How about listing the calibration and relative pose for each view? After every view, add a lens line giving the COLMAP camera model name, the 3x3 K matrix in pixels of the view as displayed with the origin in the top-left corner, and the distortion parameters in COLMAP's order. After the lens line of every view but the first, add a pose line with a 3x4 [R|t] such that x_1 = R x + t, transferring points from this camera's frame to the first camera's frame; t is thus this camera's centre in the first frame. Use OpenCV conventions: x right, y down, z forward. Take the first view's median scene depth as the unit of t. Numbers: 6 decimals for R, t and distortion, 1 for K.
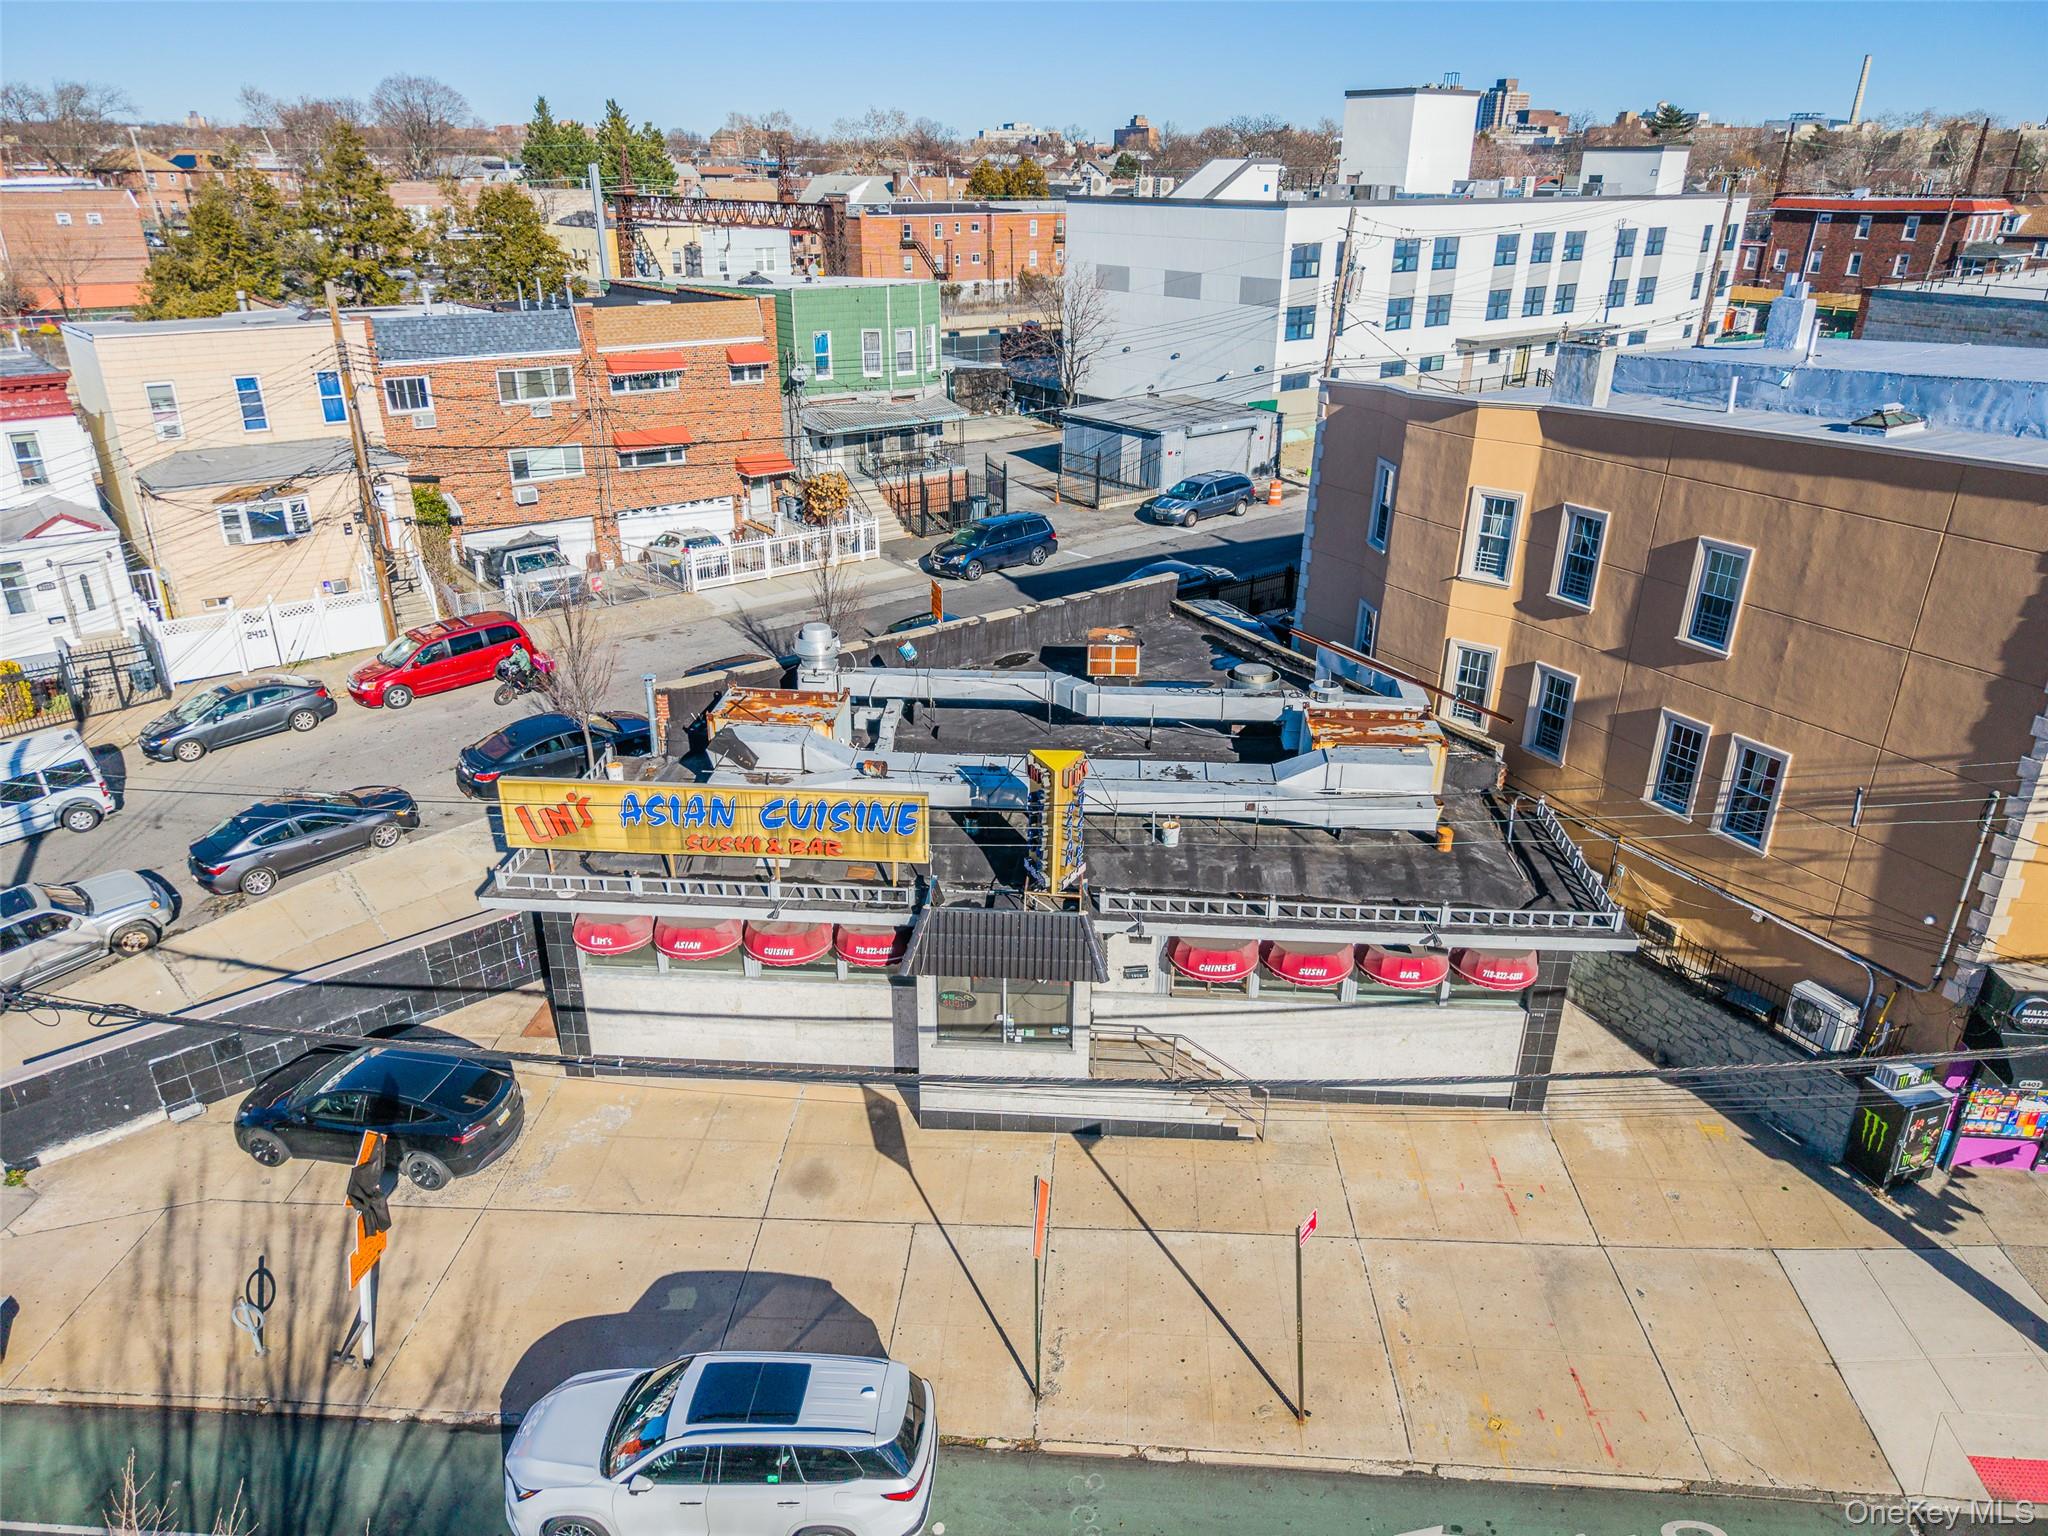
lens RADIAL K [[1365.5, 0, 1019.2], [0, 1365.5, 780.2], [0, 0, 1]] dist [0.032487, -0.020511]
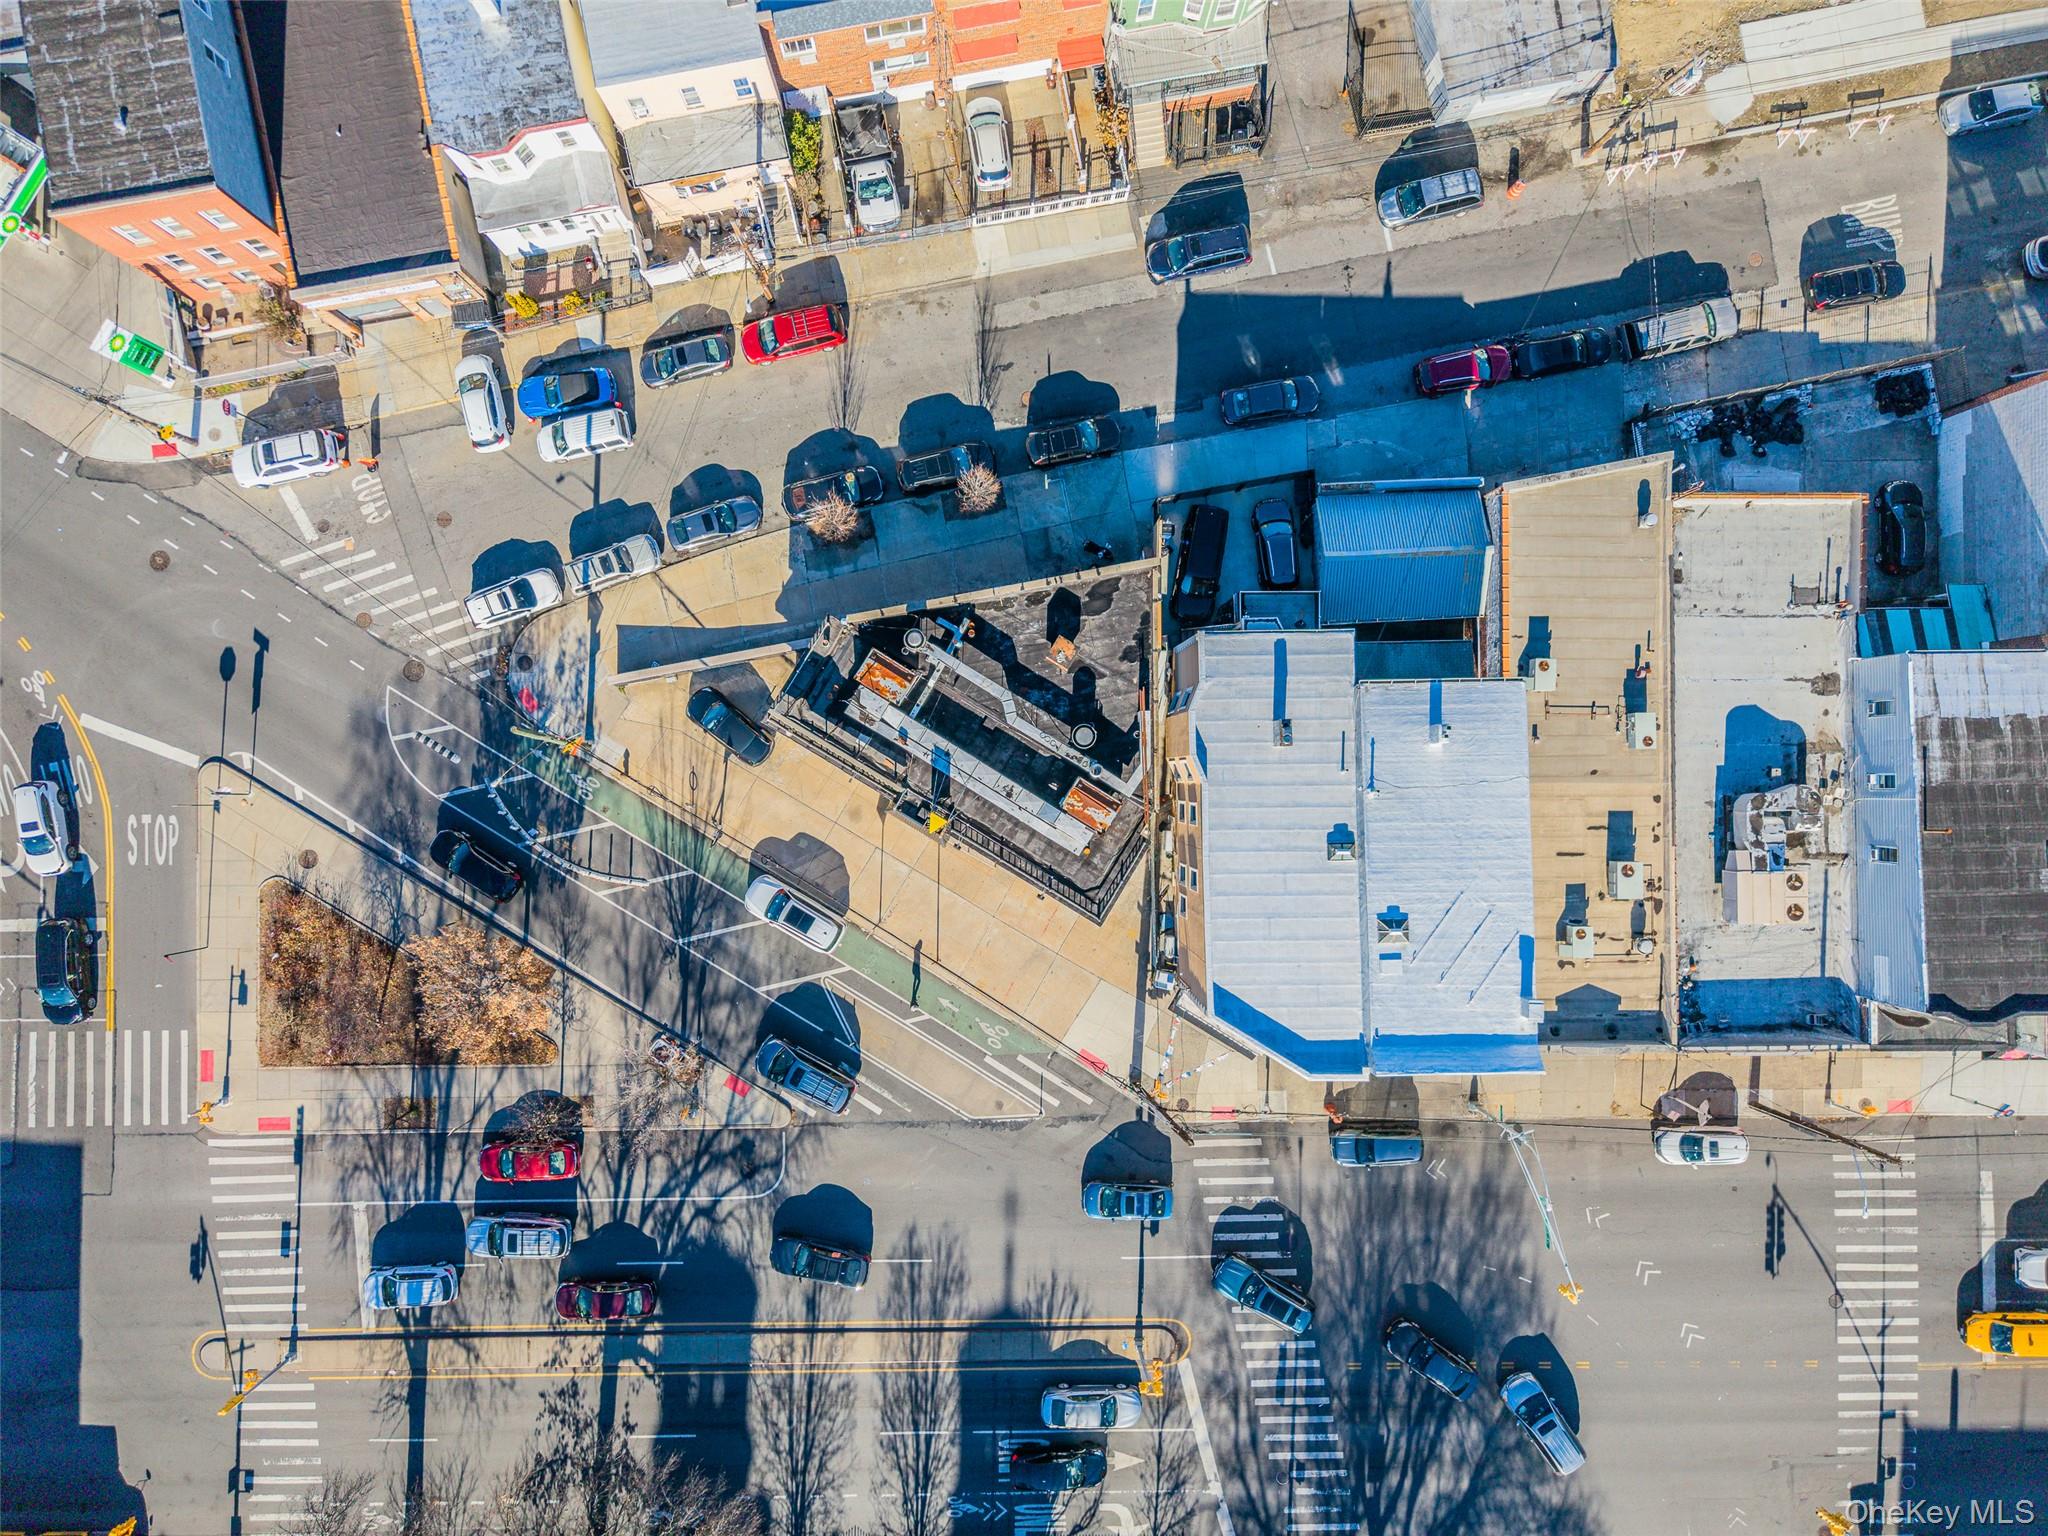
lens RADIAL K [[1365.5, 0, 1019.2], [0, 1365.5, 780.2], [0, 0, 1]] dist [0.032487, -0.020511]
pose [[0.886749, 0.462170, 0.008665, 0.099525], [-0.196944, 0.360777, 0.911621, -2.290645], [0.418198, -0.810086, 0.410940, -0.030686]]
